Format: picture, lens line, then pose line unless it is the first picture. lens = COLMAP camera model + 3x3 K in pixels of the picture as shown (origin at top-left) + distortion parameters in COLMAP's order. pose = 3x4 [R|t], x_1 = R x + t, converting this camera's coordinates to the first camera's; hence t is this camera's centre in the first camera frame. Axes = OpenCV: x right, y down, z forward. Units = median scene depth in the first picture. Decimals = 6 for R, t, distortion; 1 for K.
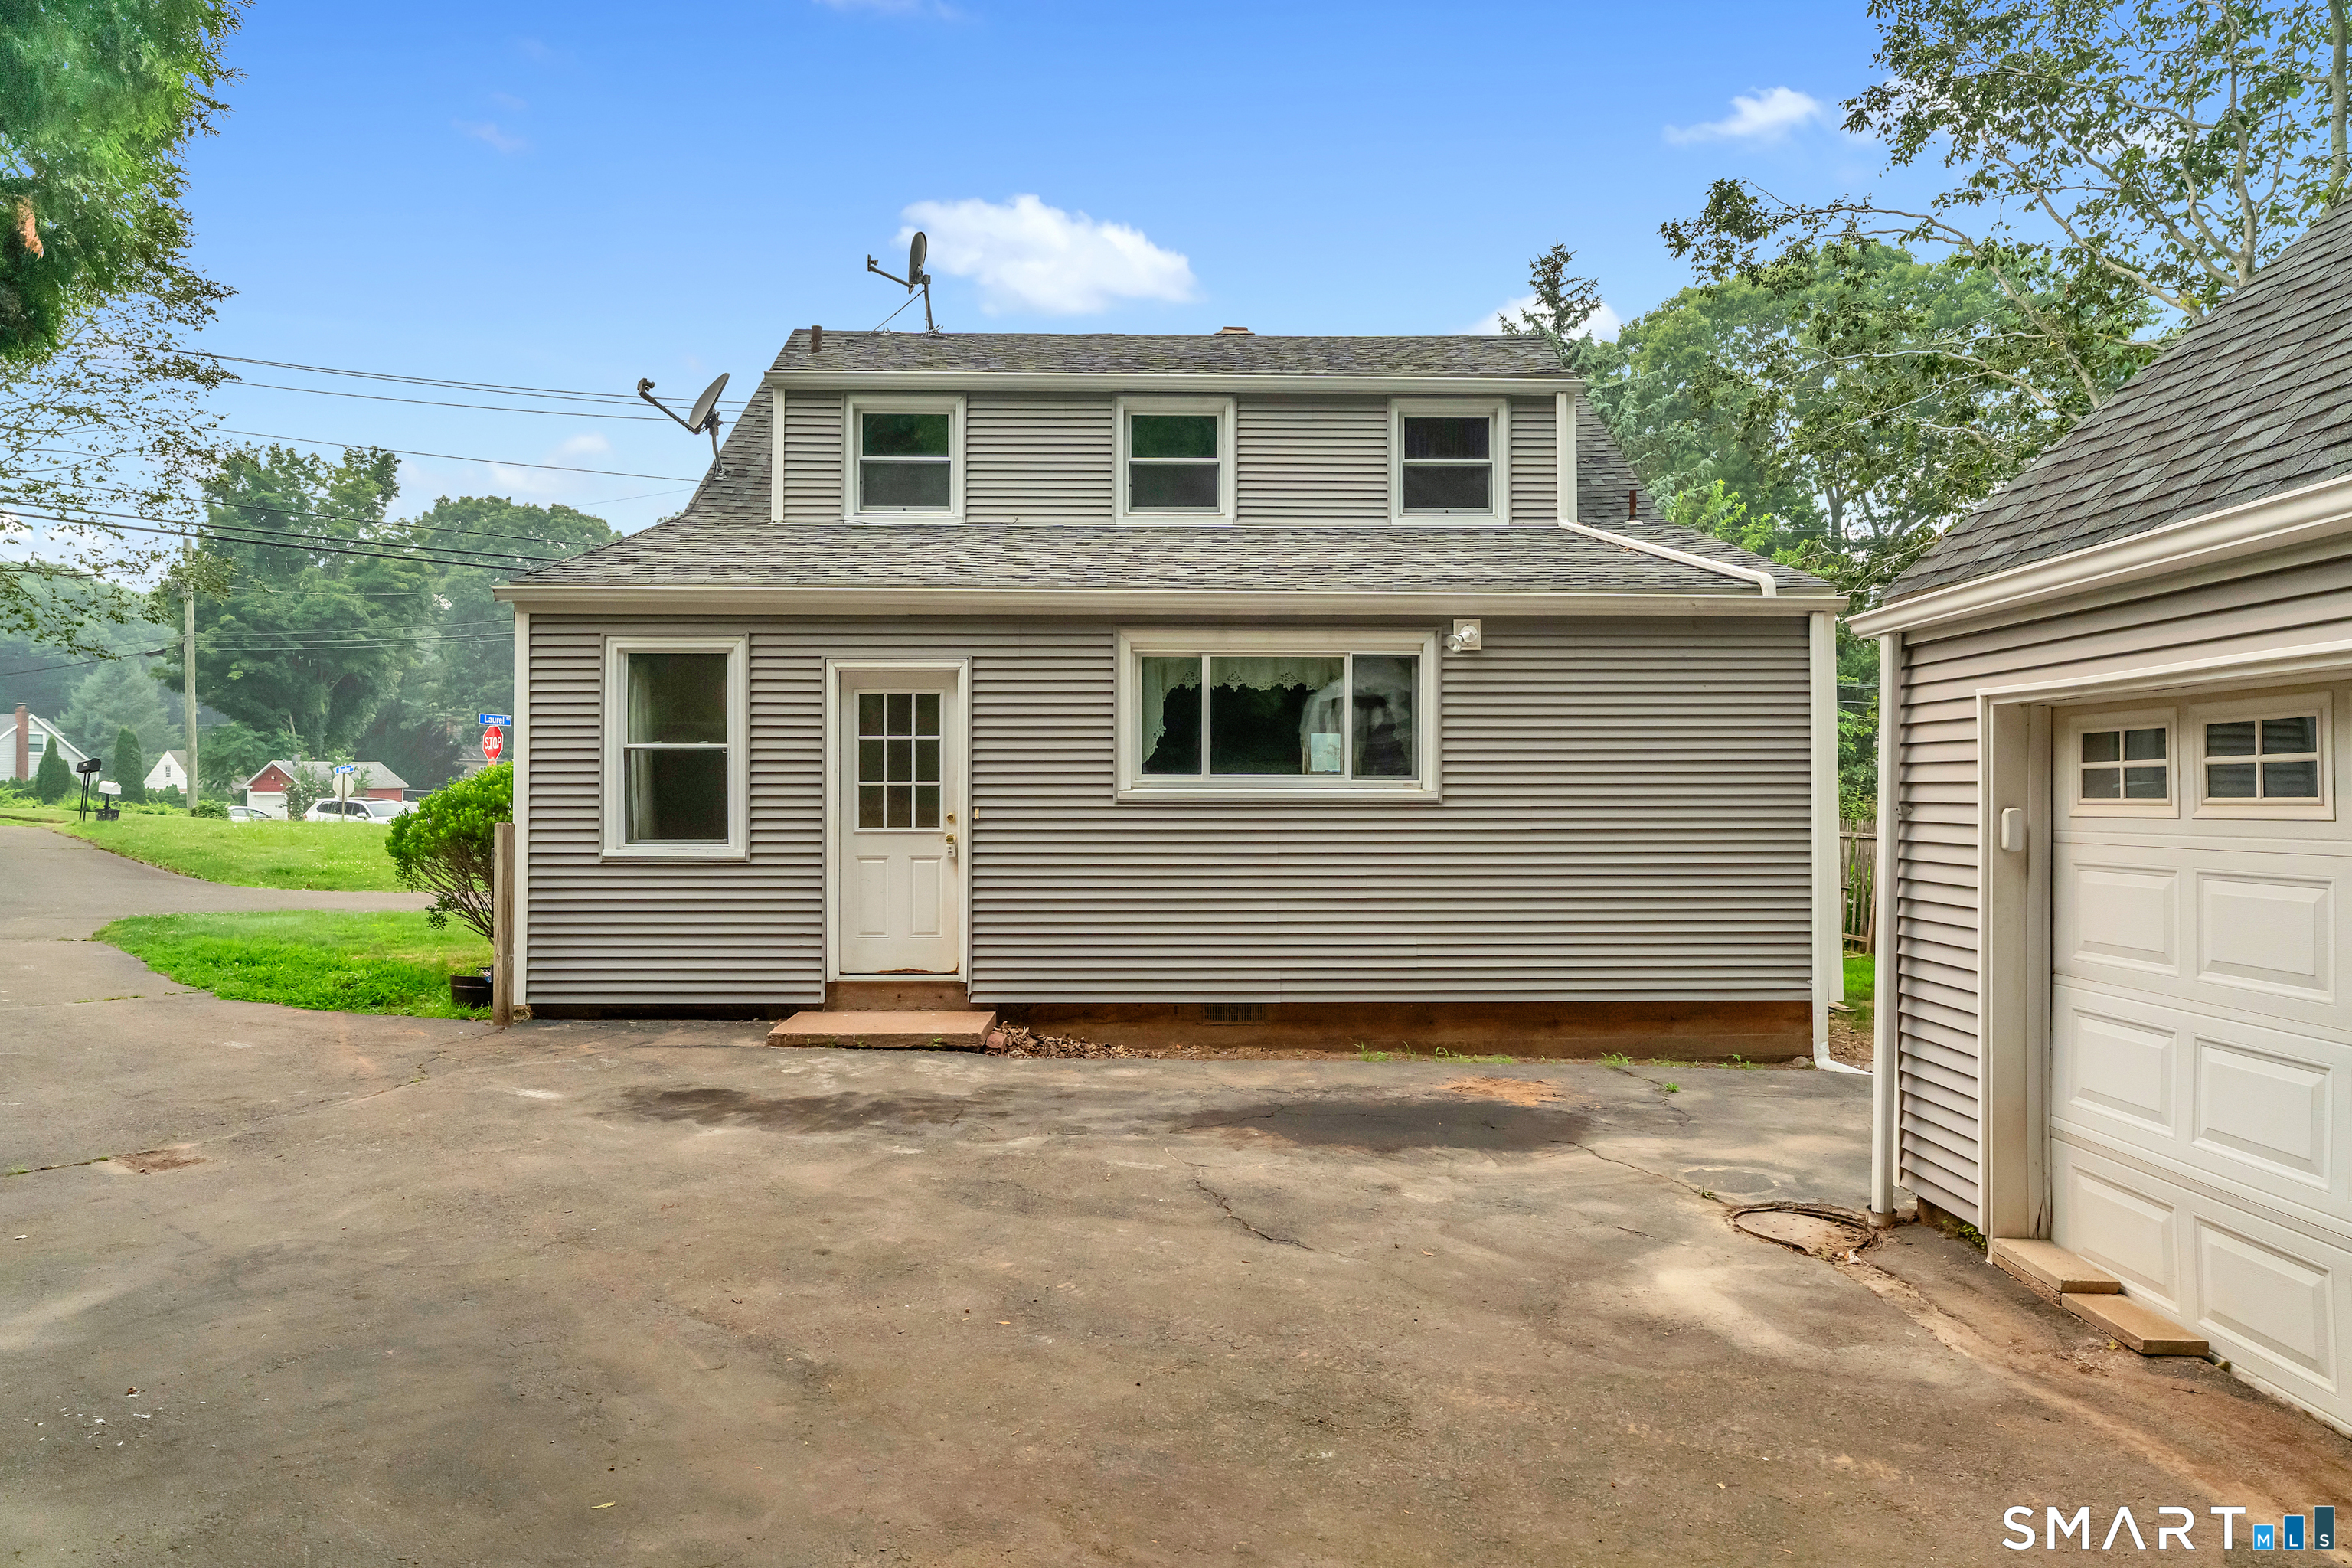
lens RADIAL K [[1441.2, 0, 1176.0], [0, 1441.2, 784.0], [0, 0, 1]] dist [-0.047017, -0.000049]
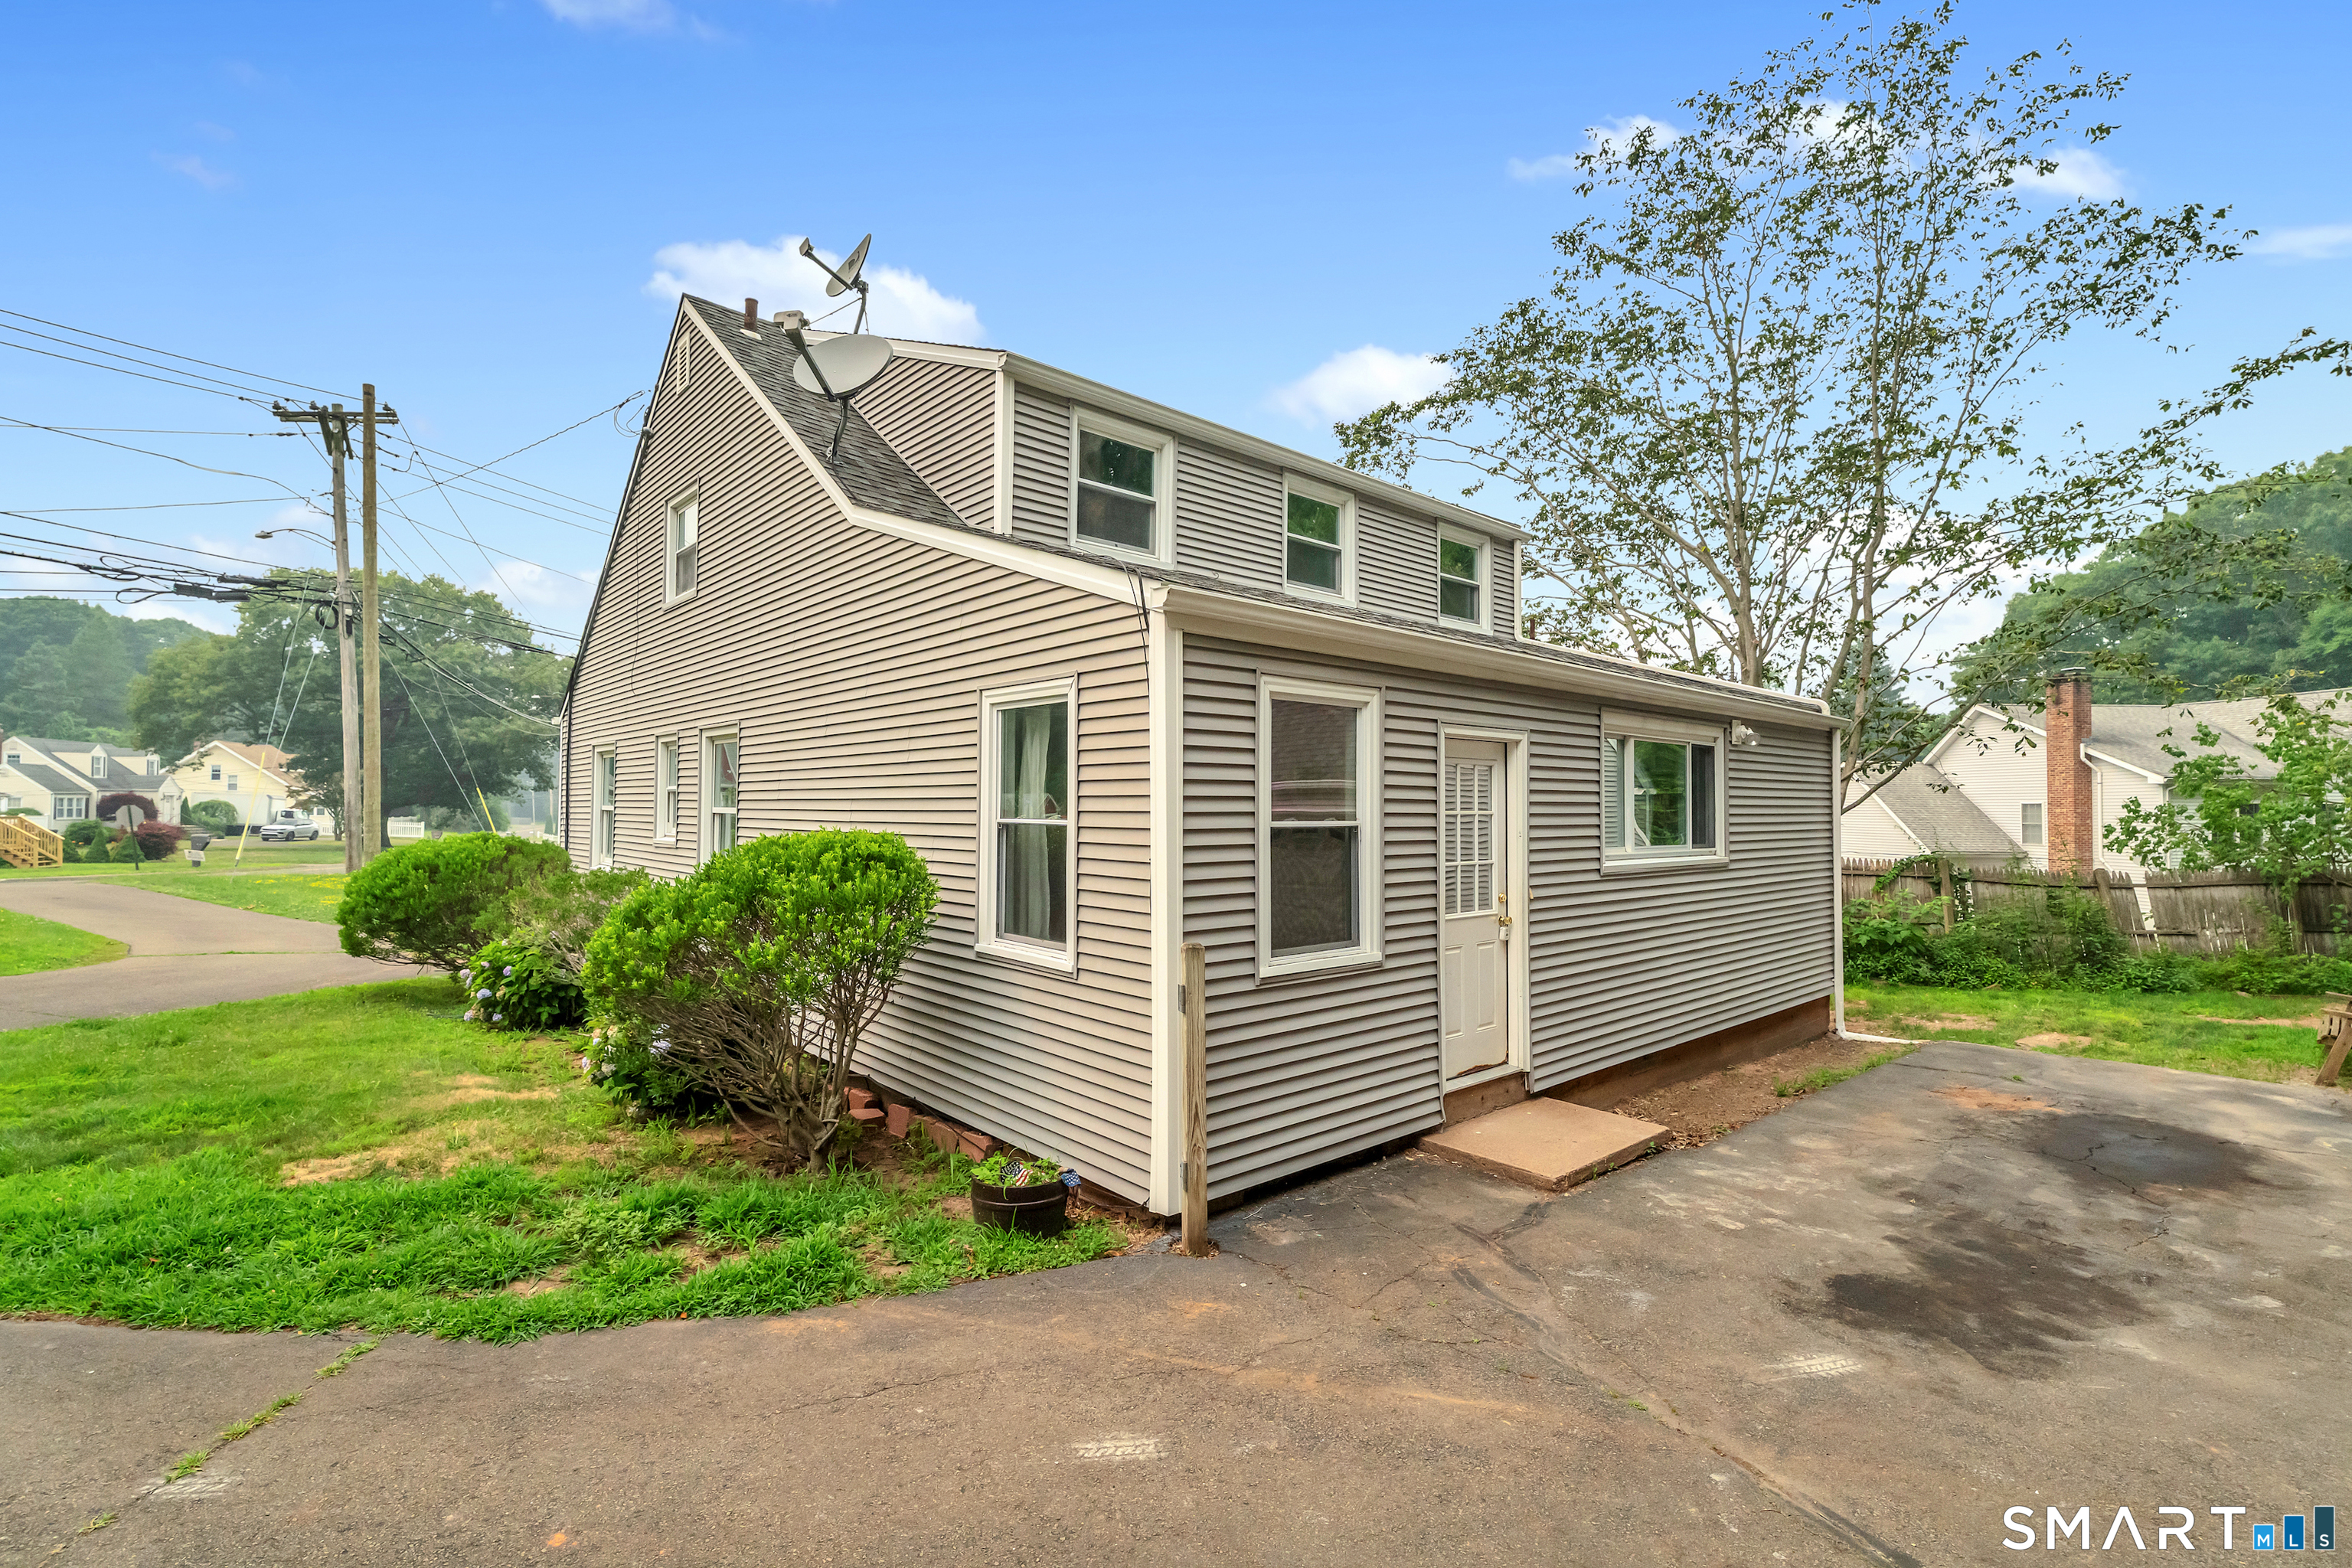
lens RADIAL K [[1052.4, 0, 1176.0], [0, 1052.4, 784.0], [0, 0, 1]] dist [-0.001886, -0.000056]
pose [[0.765720, 0.018635, 0.642905, -0.769864], [-0.006725, 0.999758, -0.020969, -0.035702], [-0.643139, 0.011733, 0.765659, 0.612832]]
